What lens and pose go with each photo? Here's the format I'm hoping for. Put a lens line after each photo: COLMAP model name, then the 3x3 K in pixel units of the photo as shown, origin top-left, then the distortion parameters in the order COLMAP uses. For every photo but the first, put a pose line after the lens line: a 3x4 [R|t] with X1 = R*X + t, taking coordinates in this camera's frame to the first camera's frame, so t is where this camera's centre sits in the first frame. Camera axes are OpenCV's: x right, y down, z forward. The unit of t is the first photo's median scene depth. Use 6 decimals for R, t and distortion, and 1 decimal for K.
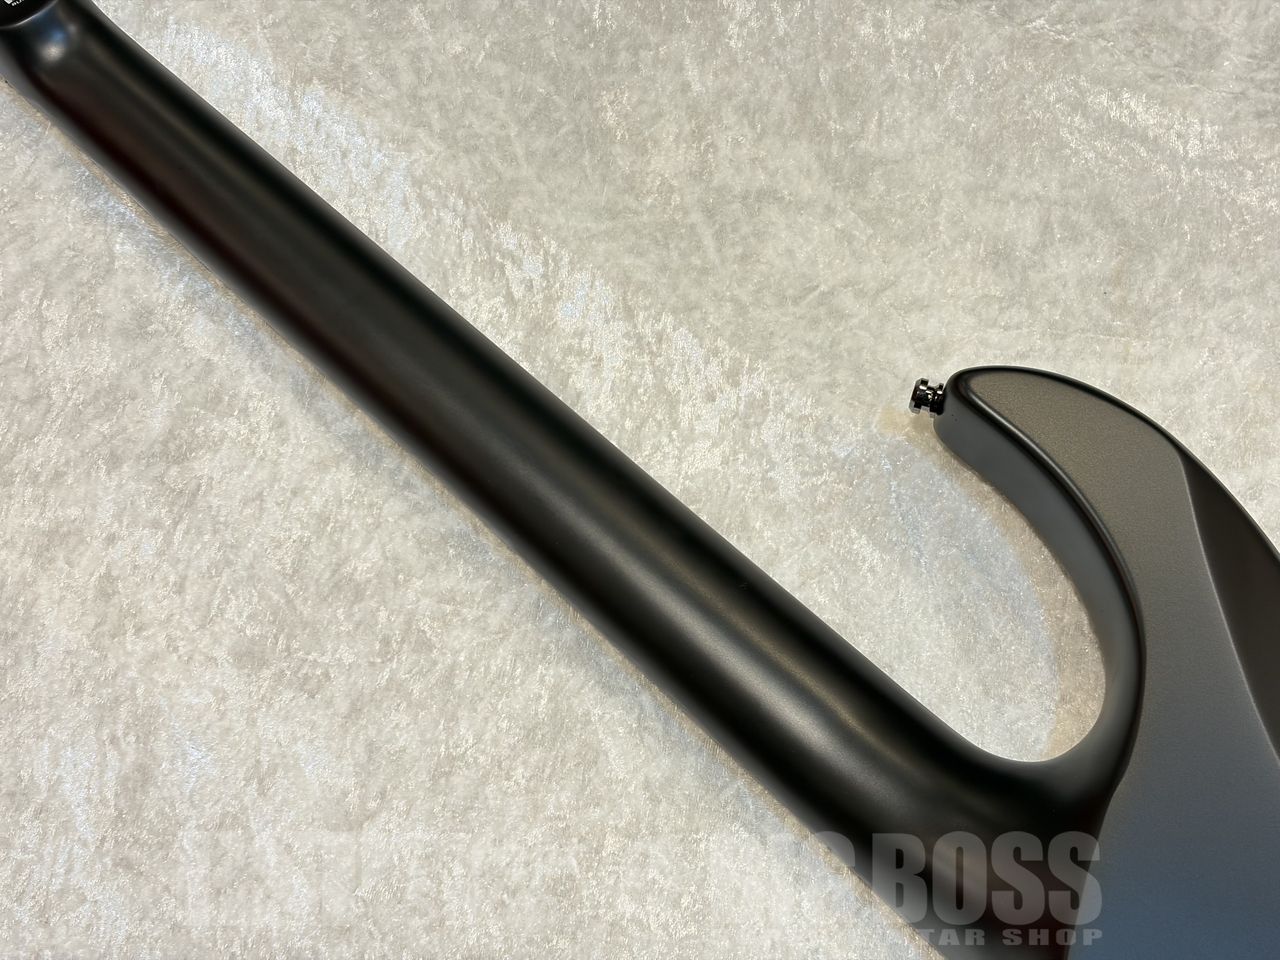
lens RADIAL K [[1942.9, 0, 623.8], [0, 1942.9, 508.7], [0, 0, 1]] dist [0.112948, 0.000000]
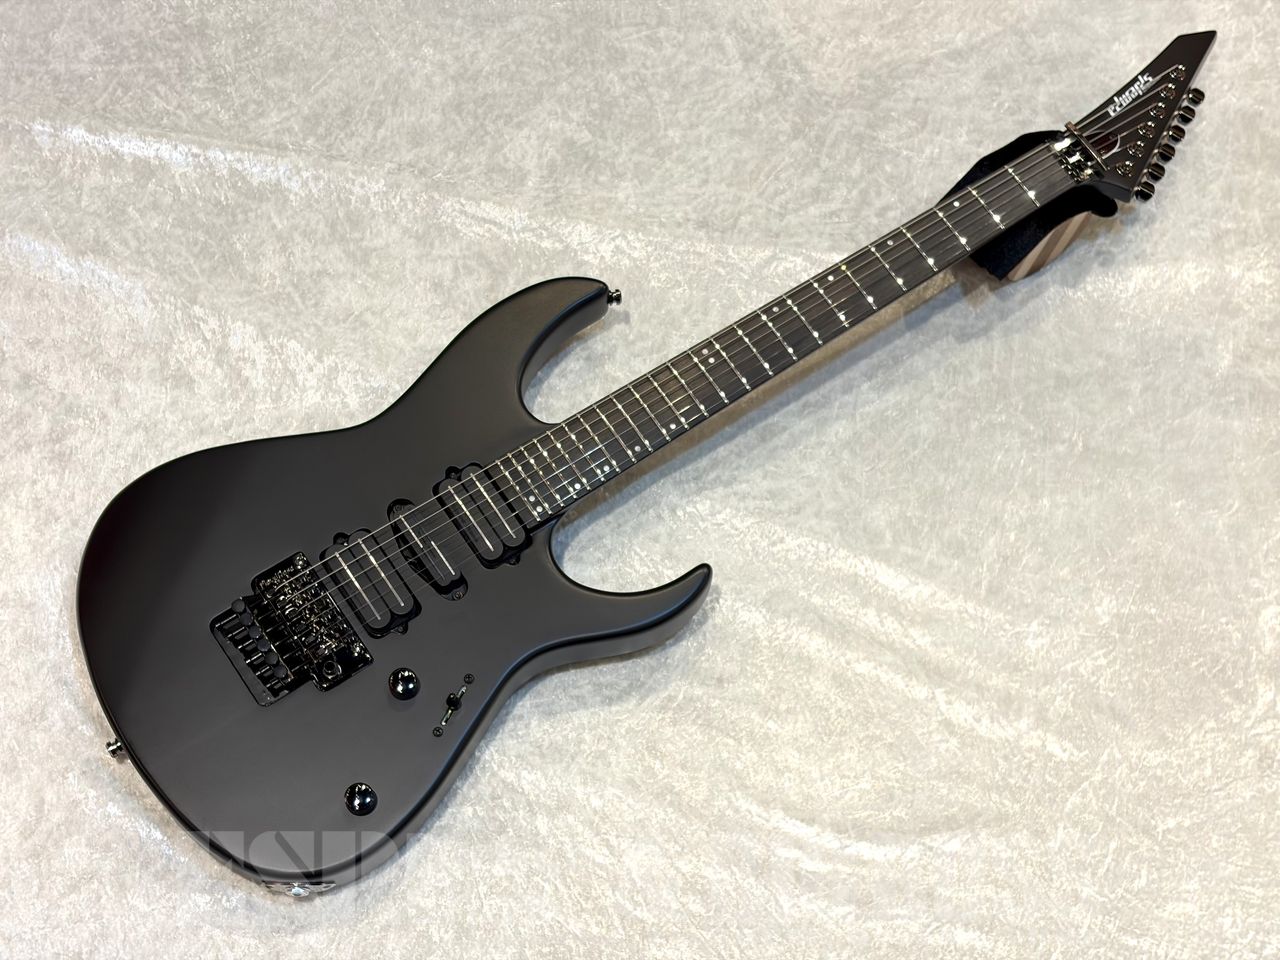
lens RADIAL K [[1942.9, 0, 643.2], [0, 1942.9, 483.1], [0, 0, 1]] dist [0.112948, 0.000000]
pose [[0.969638, -0.170474, 0.175328, 0.002367], [0.177202, 0.983898, -0.023346, 0.174816], [-0.168525, 0.053706, 0.984233, -1.138696]]
